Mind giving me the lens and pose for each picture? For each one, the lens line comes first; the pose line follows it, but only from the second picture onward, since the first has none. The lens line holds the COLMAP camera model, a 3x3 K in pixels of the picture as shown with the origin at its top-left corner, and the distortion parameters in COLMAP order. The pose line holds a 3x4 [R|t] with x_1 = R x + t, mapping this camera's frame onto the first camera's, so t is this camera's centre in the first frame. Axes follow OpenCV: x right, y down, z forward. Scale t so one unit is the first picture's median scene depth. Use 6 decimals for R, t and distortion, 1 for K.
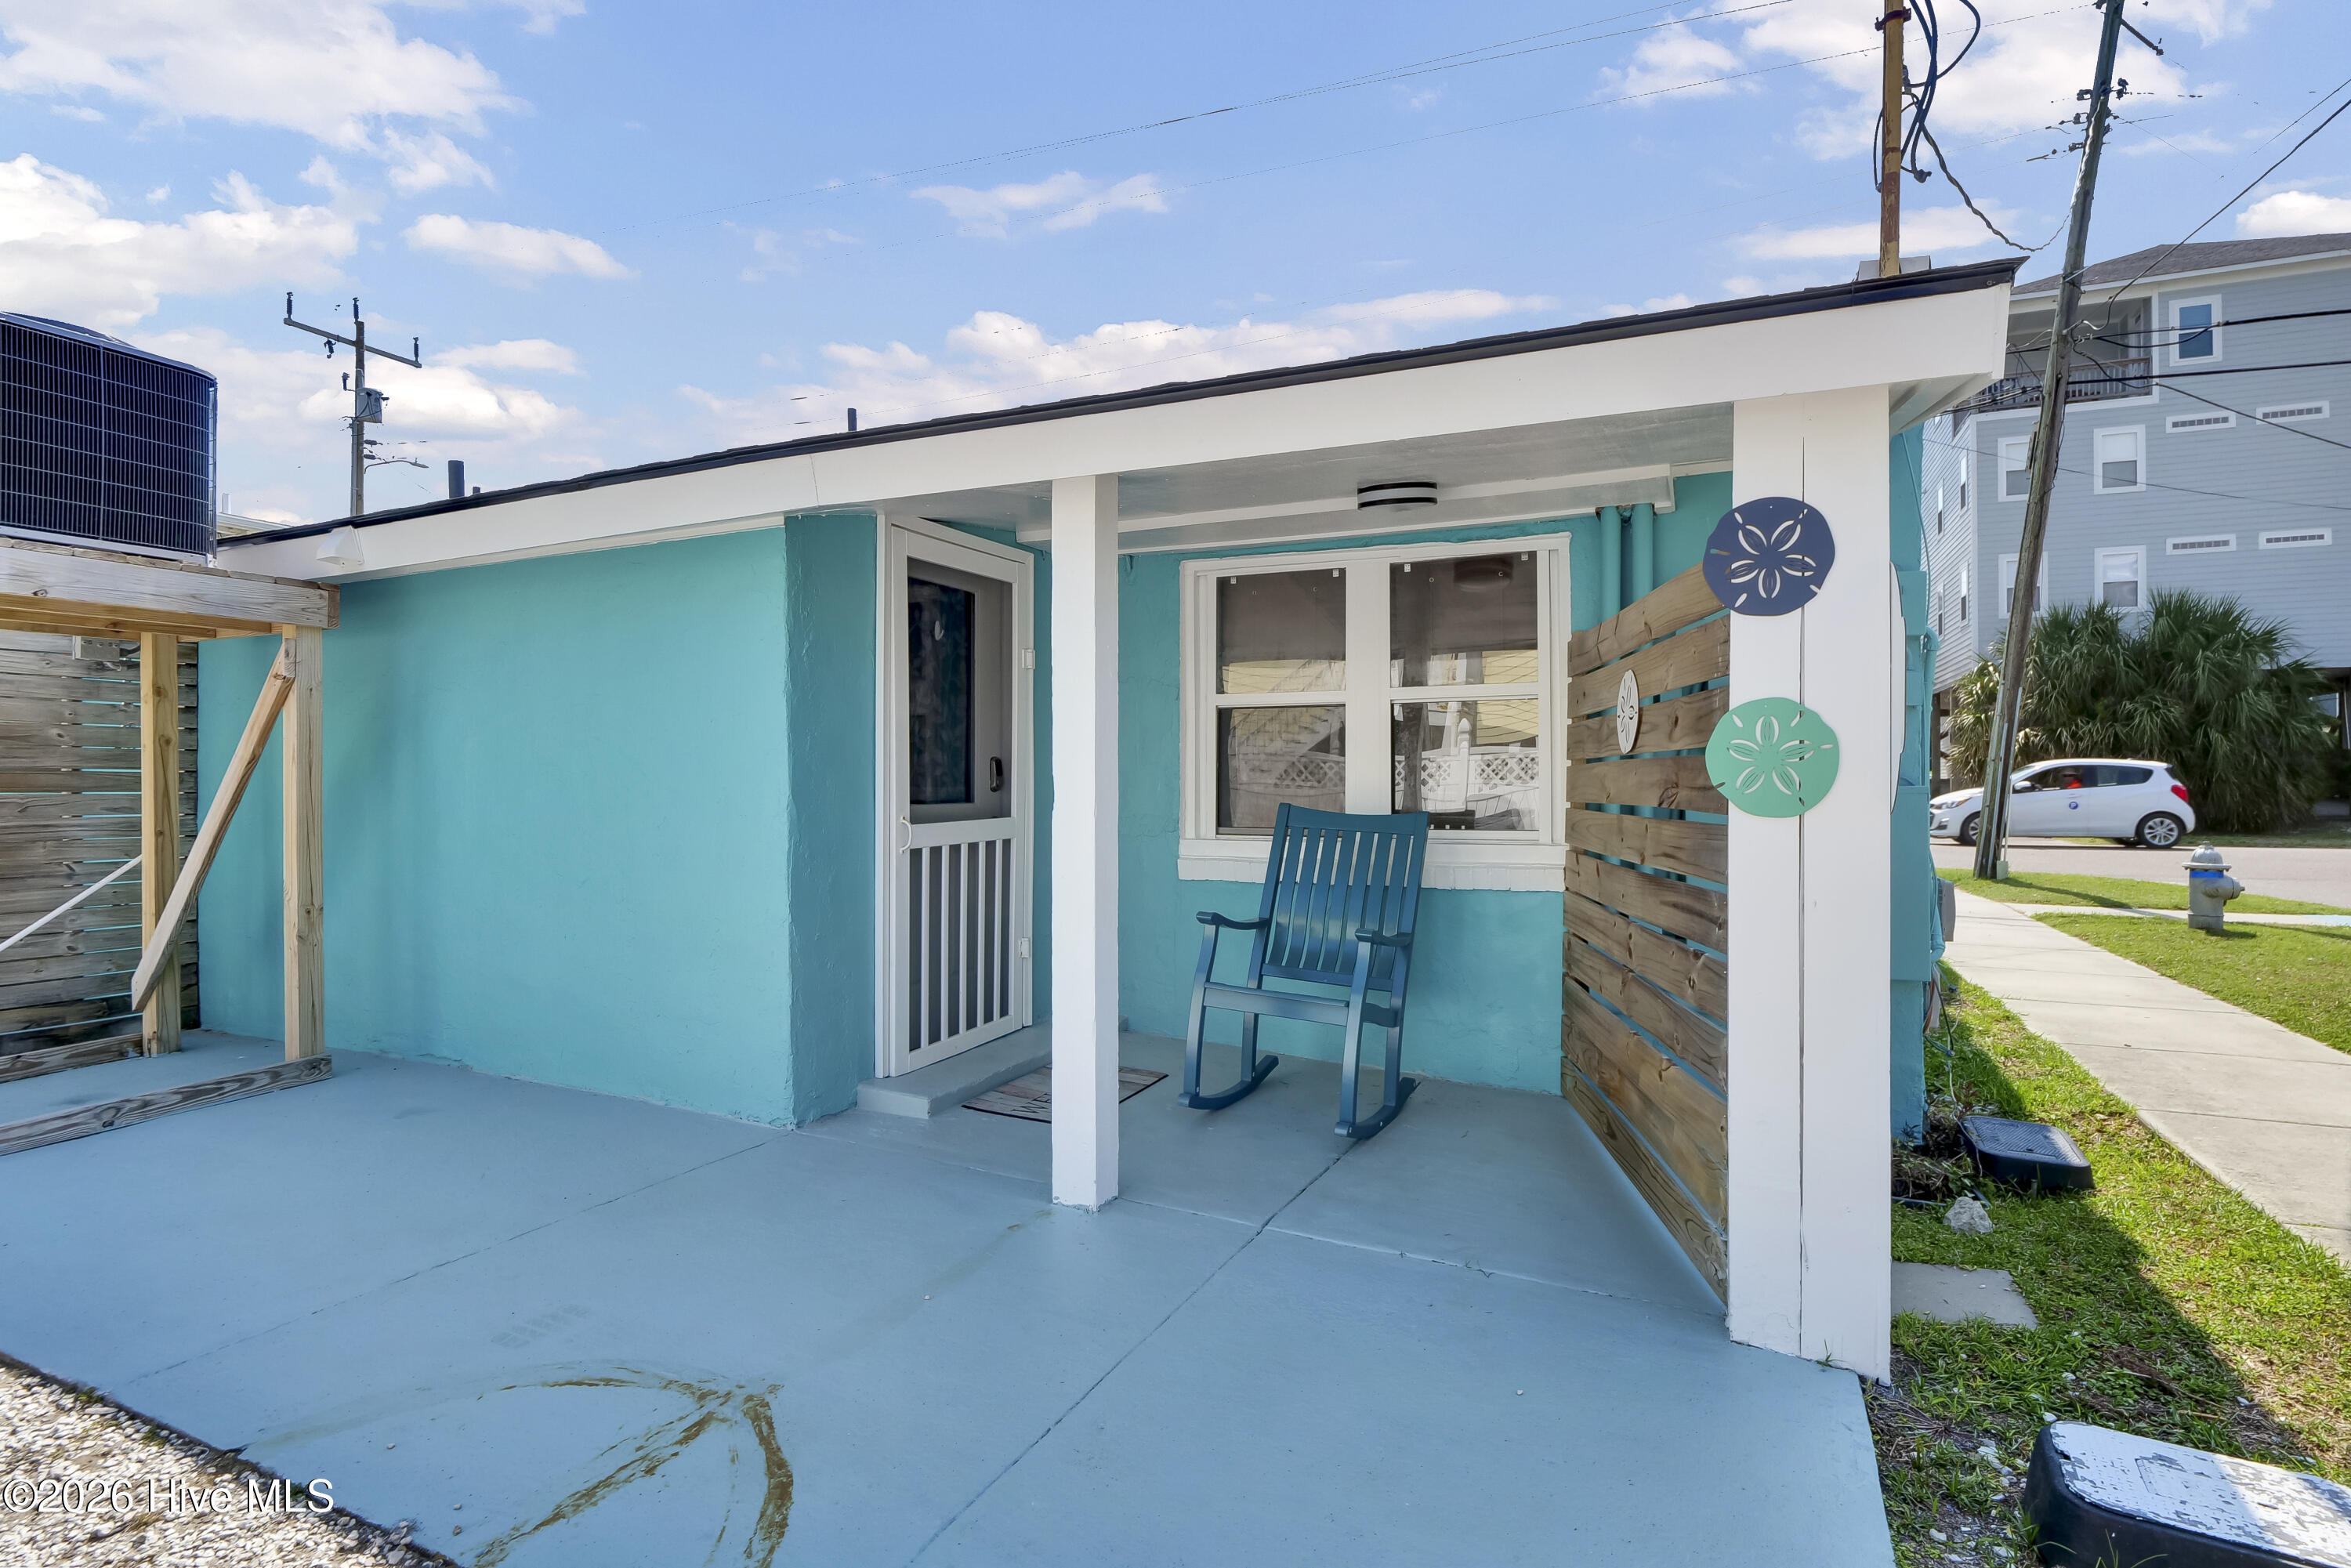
lens RADIAL K [[1187.2, 0, 1175.5], [0, 1187.2, 784.0], [0, 0, 1]] dist [-0.006079, -0.001192]
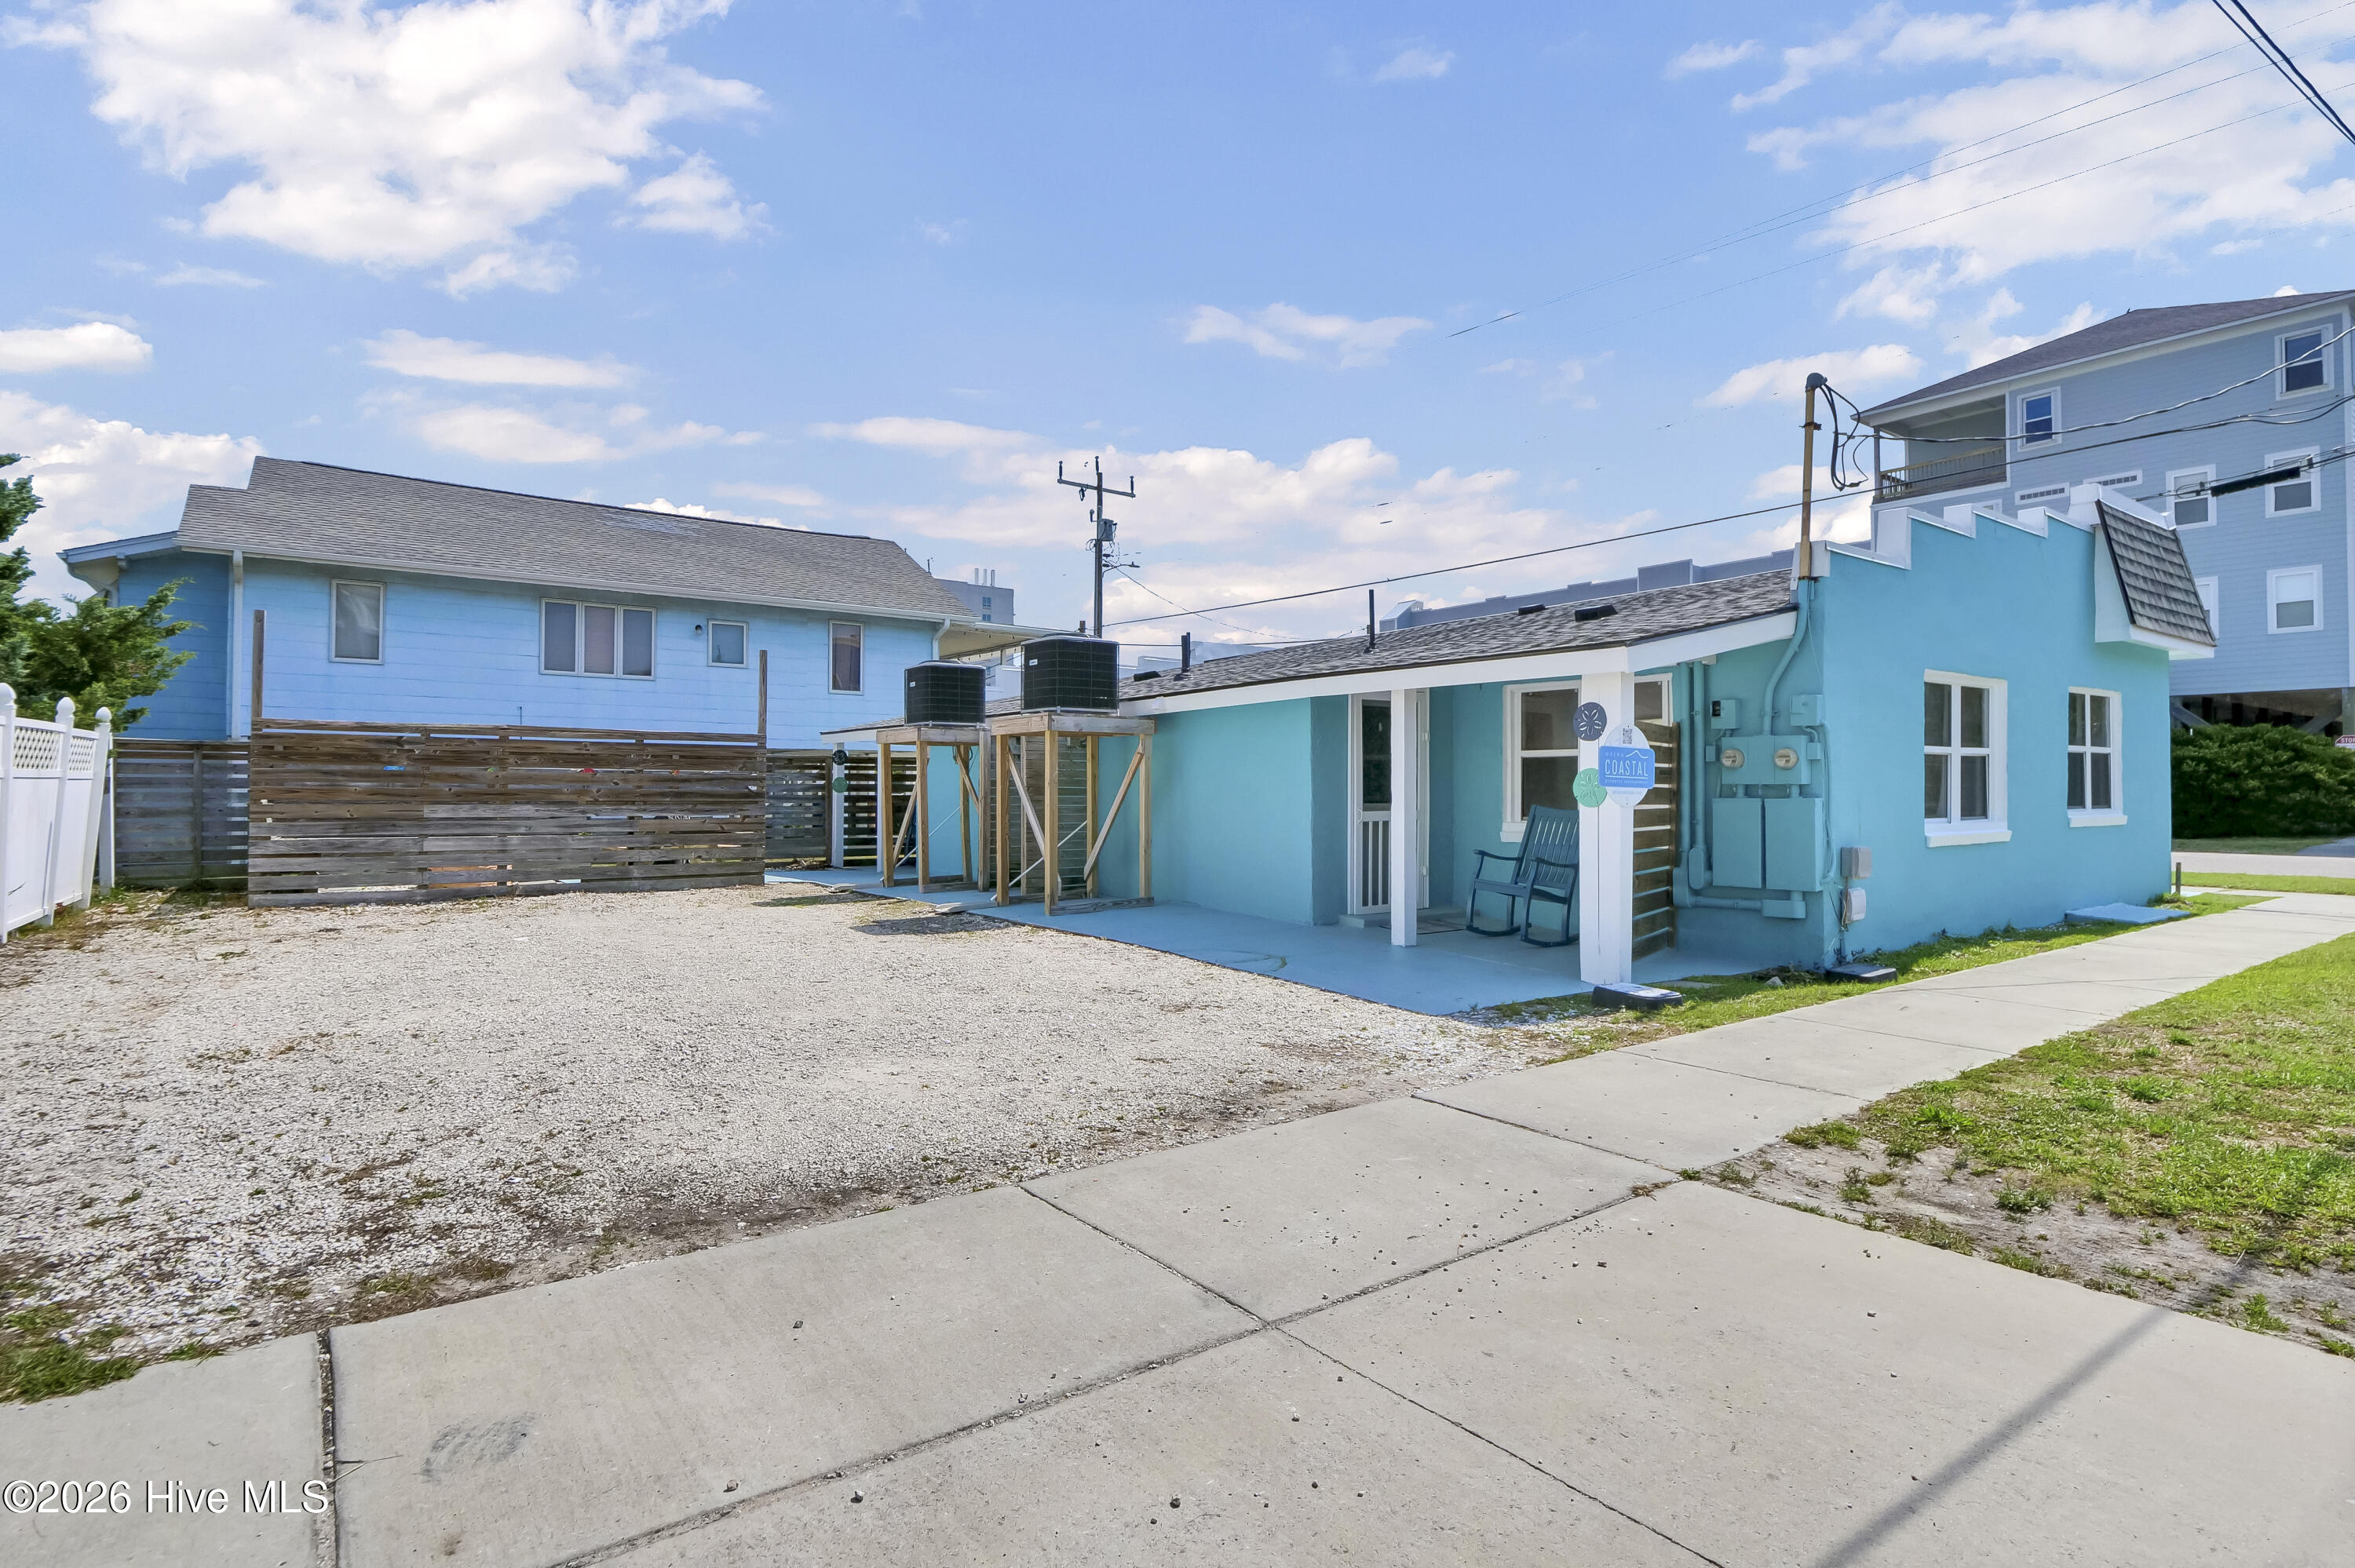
lens RADIAL K [[1201.9, 0, 1177.5], [0, 1201.9, 784.0], [0, 0, 1]] dist [-0.000269, -0.000007]
pose [[0.871384, -0.000499, -0.490601, 0.597365], [-0.002622, 0.999980, -0.005675, -0.006207], [0.490595, 0.006231, 0.871366, -1.211452]]
